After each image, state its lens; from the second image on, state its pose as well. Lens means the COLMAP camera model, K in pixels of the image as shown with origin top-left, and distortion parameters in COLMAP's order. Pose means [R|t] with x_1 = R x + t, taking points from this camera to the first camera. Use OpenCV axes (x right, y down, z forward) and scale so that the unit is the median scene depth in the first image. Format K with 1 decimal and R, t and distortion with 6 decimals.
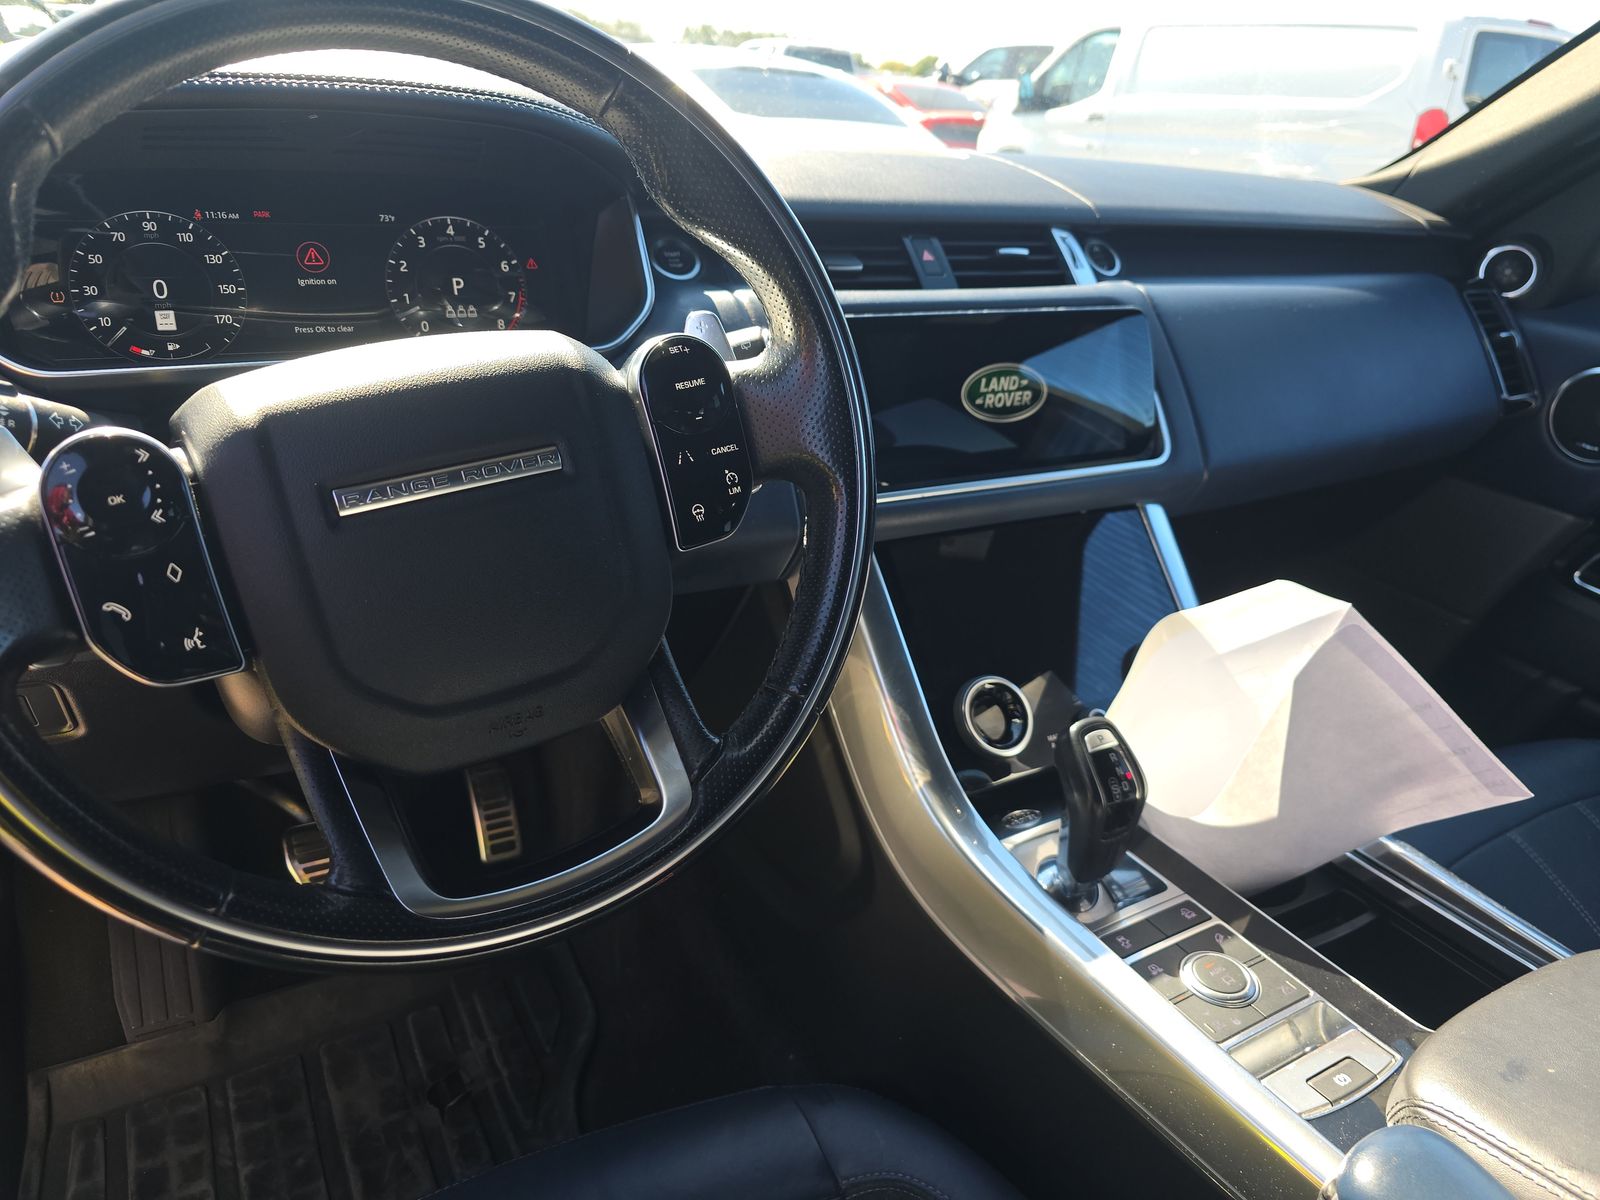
lens RADIAL K [[1127.2, 0, 783.2], [0, 1127.2, 601.7], [0, 0, 1]] dist [0.081980, -0.062598]
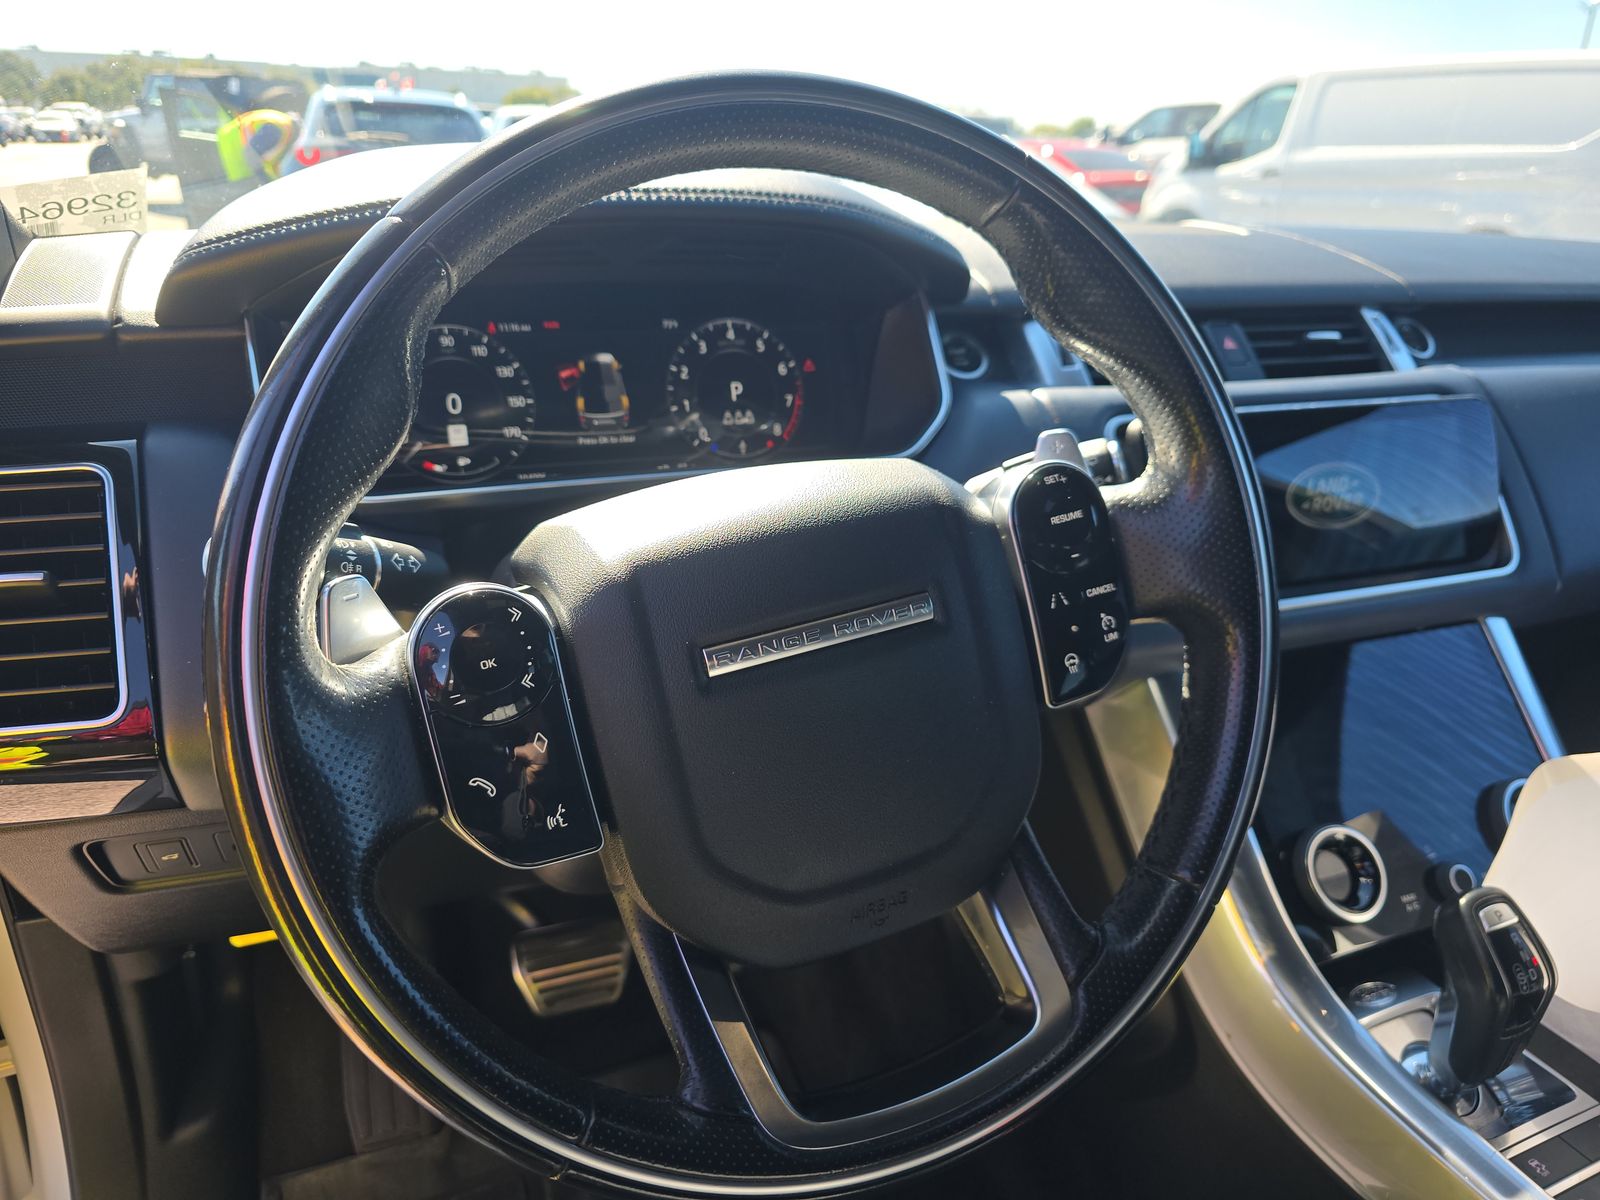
lens RADIAL K [[1127.2, 0, 783.2], [0, 1127.2, 601.7], [0, 0, 1]] dist [0.081980, -0.062598]
pose [[0.992891, 0.010736, -0.118538, -0.142962], [-0.016716, 0.998631, -0.049567, -0.058436], [0.117844, 0.051196, 0.991712, 0.078549]]
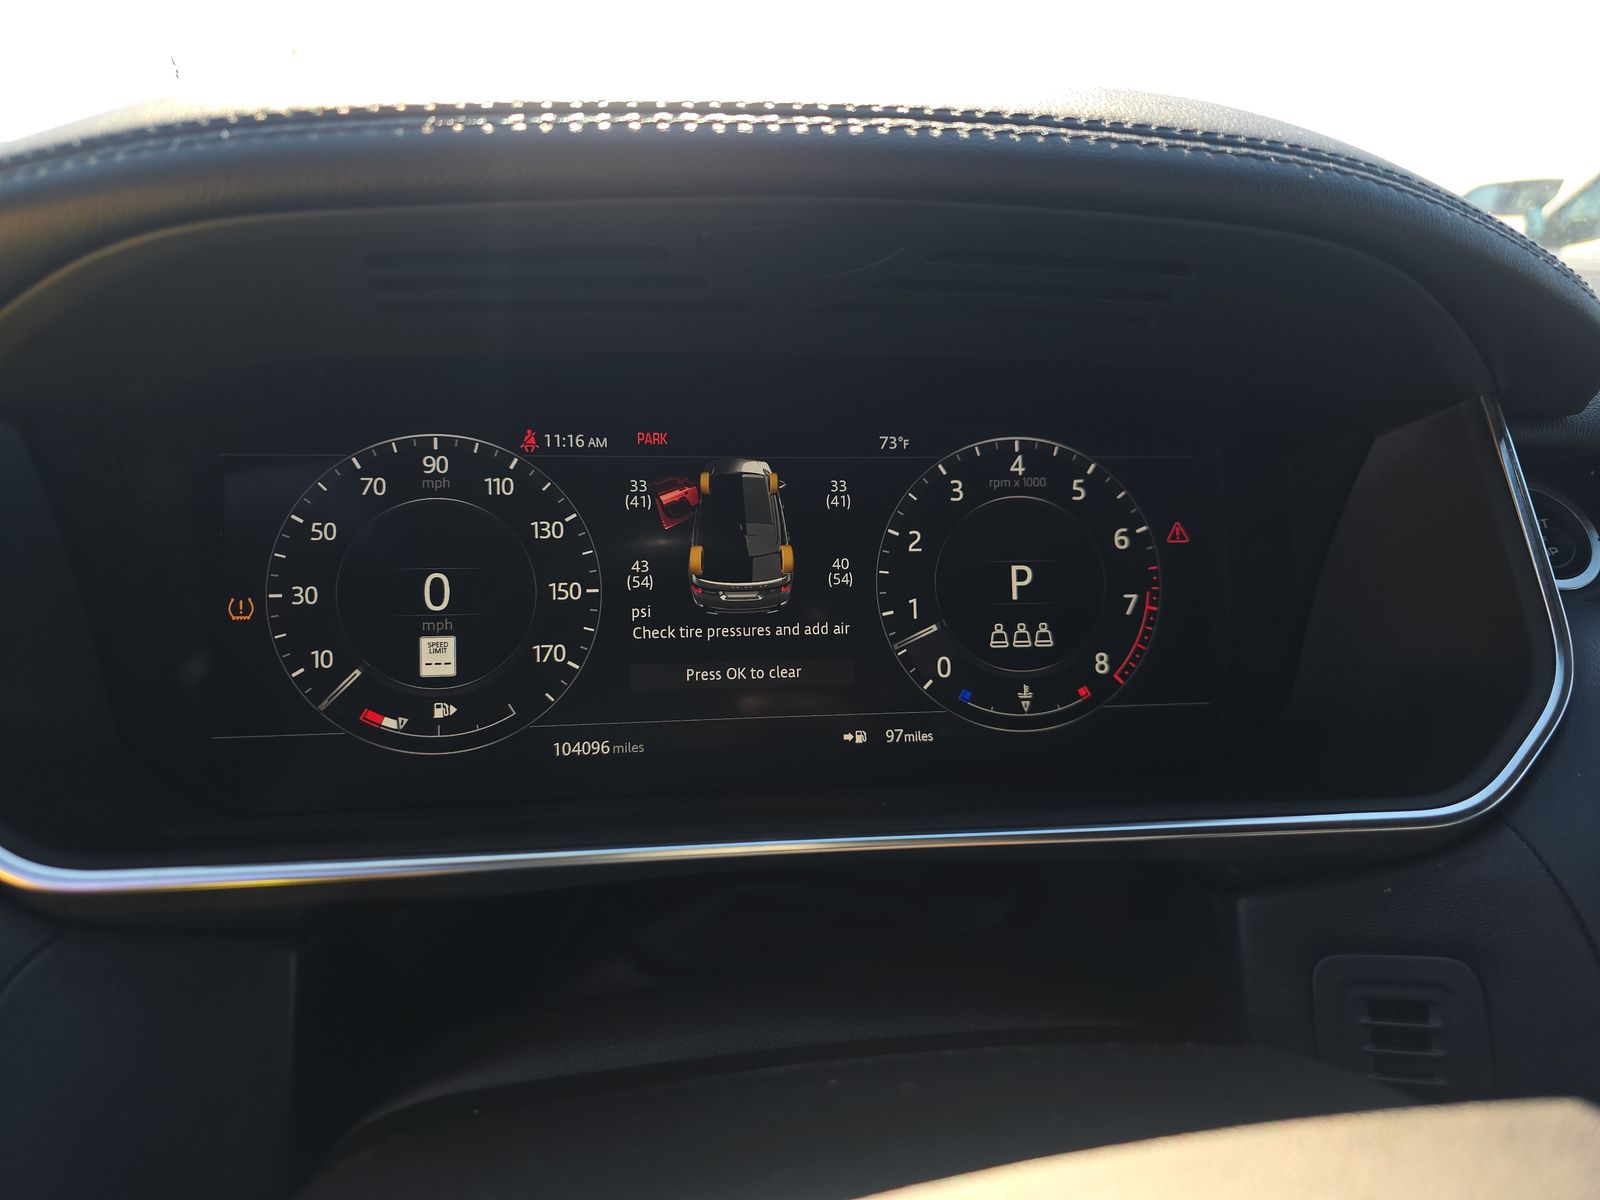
lens RADIAL K [[1100.3, 0, 800.0], [0, 1100.3, 600.0], [0, 0, 1]] dist [0.050876, -0.002095]
pose [[0.946599, 0.071501, -0.314385, -0.248694], [-0.107215, 0.989414, -0.097799, -0.234845], [0.304064, 0.126283, 0.944245, 0.600713]]
